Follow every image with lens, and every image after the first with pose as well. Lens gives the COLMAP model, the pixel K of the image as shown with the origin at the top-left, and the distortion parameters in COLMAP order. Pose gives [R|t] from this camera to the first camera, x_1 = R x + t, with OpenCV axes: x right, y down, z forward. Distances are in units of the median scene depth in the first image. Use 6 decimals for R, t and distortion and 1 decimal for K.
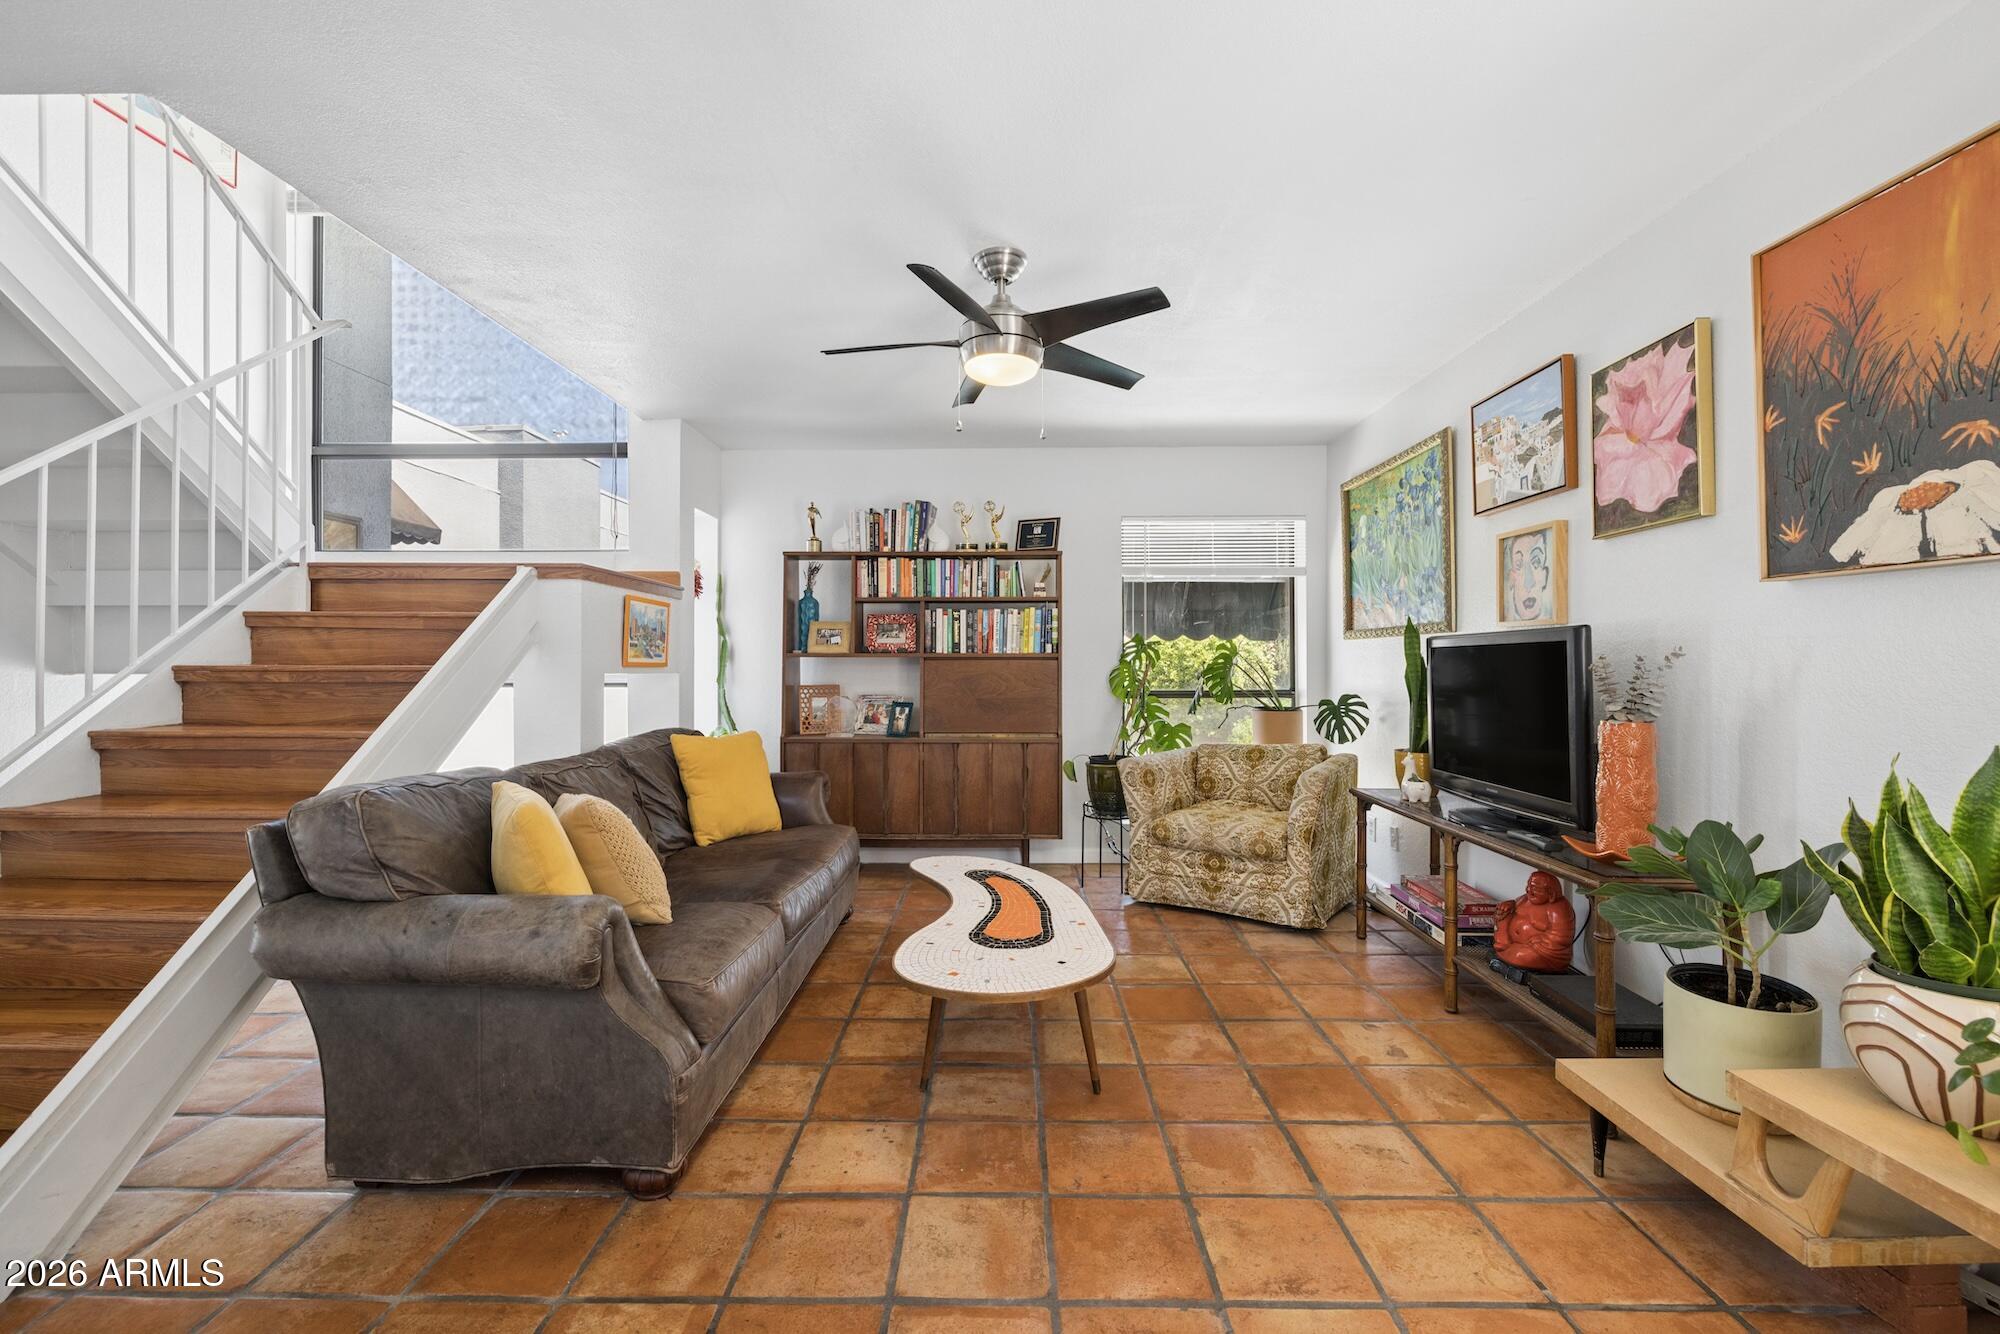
lens RADIAL K [[838.9, 0, 992.4], [0, 838.9, 653.6], [0, 0, 1]] dist [-0.000231, -0.000161]
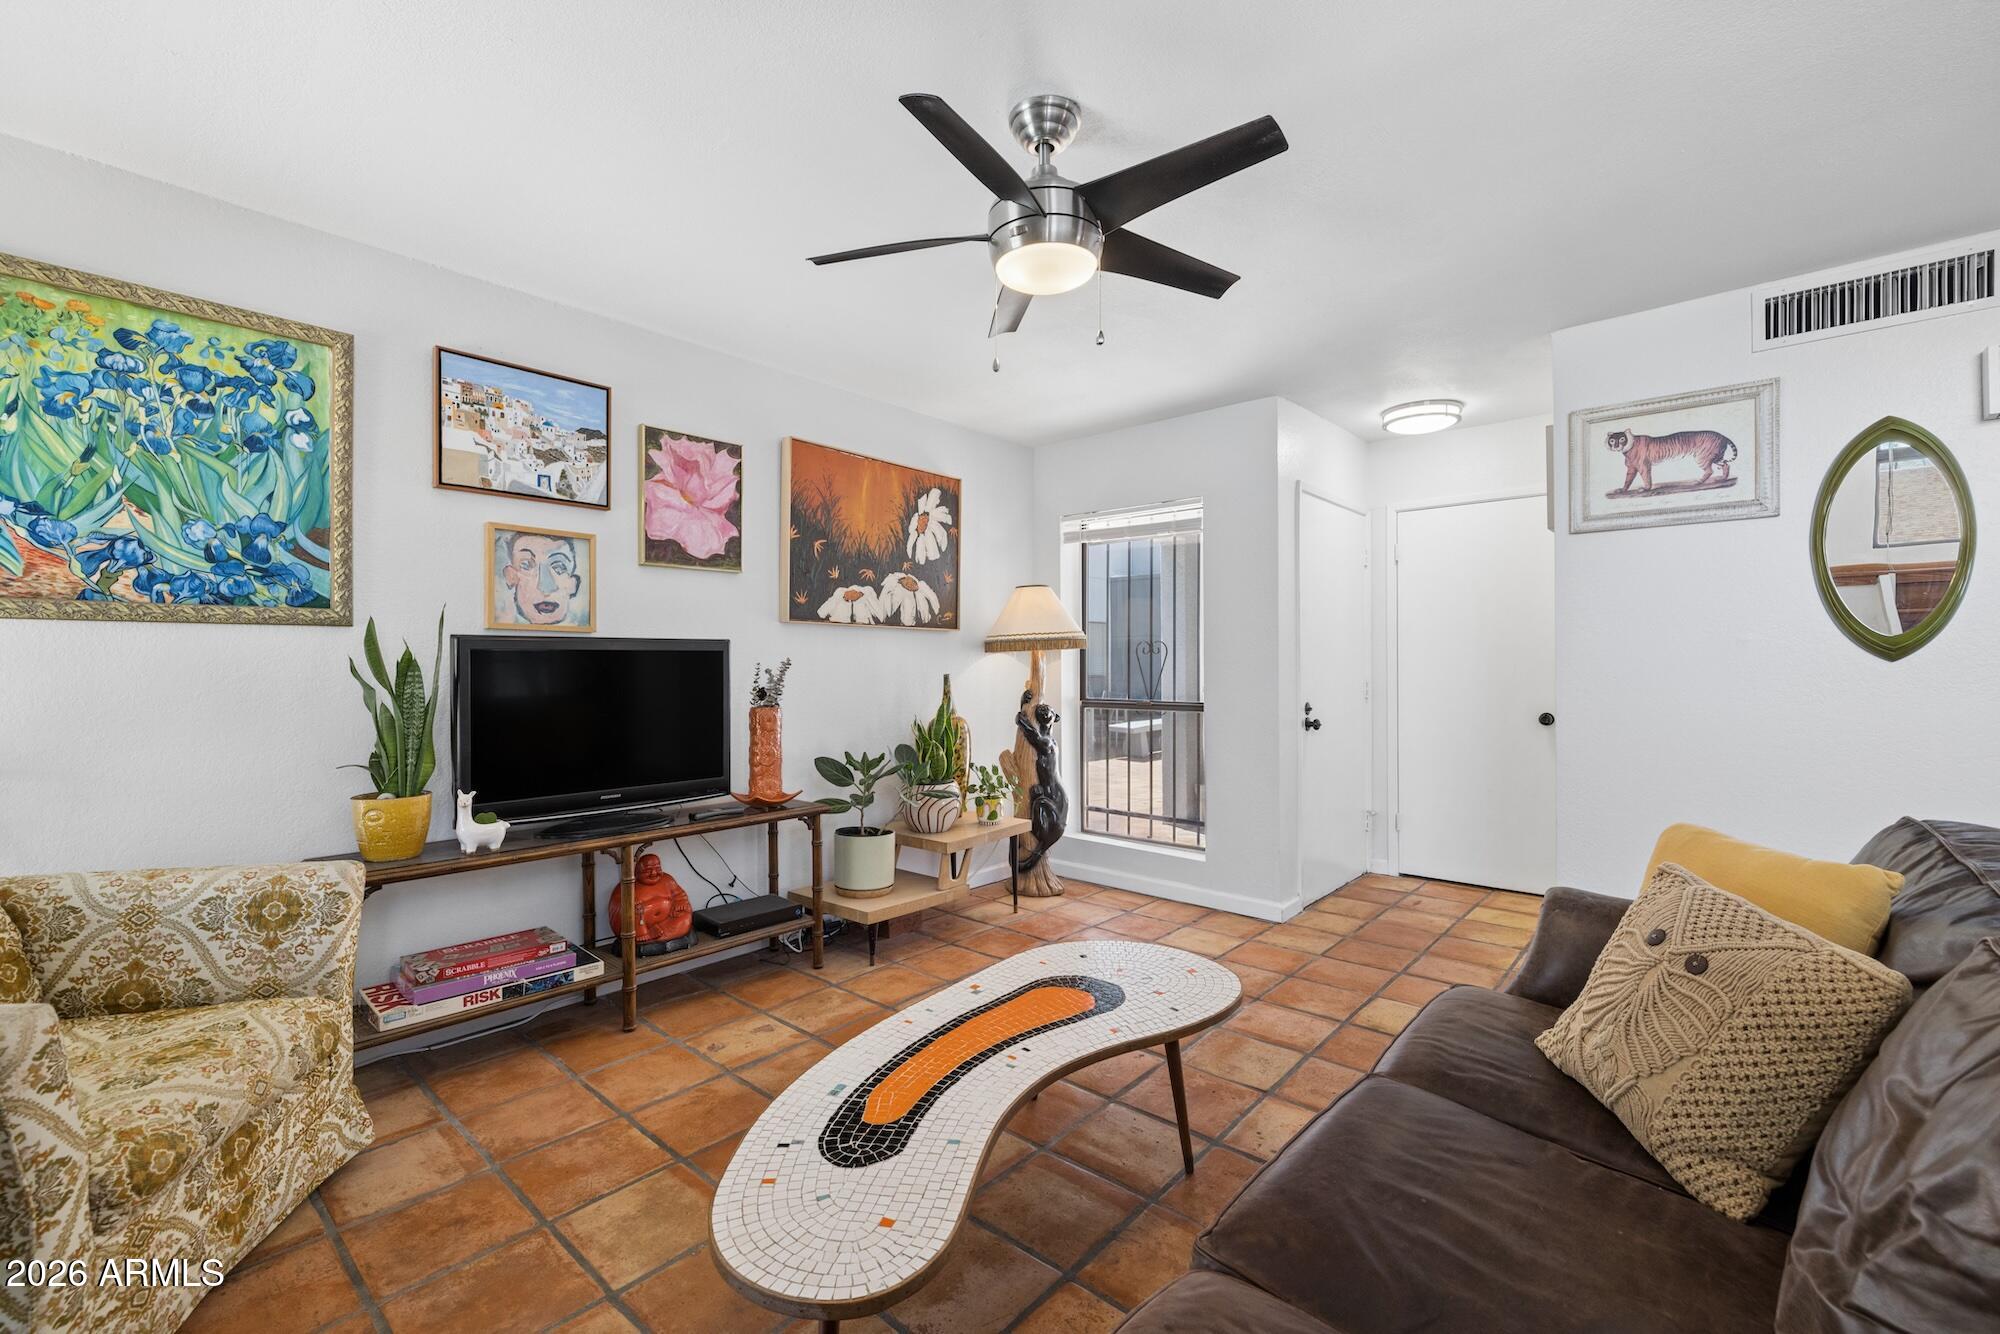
lens RADIAL K [[838.9, 0, 990.3], [0, 838.9, 670.0], [0, 0, 1]] dist [-0.000231, -0.000161]
pose [[-0.756919, 0.001312, 0.653507, -0.377706], [-0.002421, 0.999985, -0.004812, 0.015194], [-0.653504, -0.005225, -0.756905, 1.385449]]
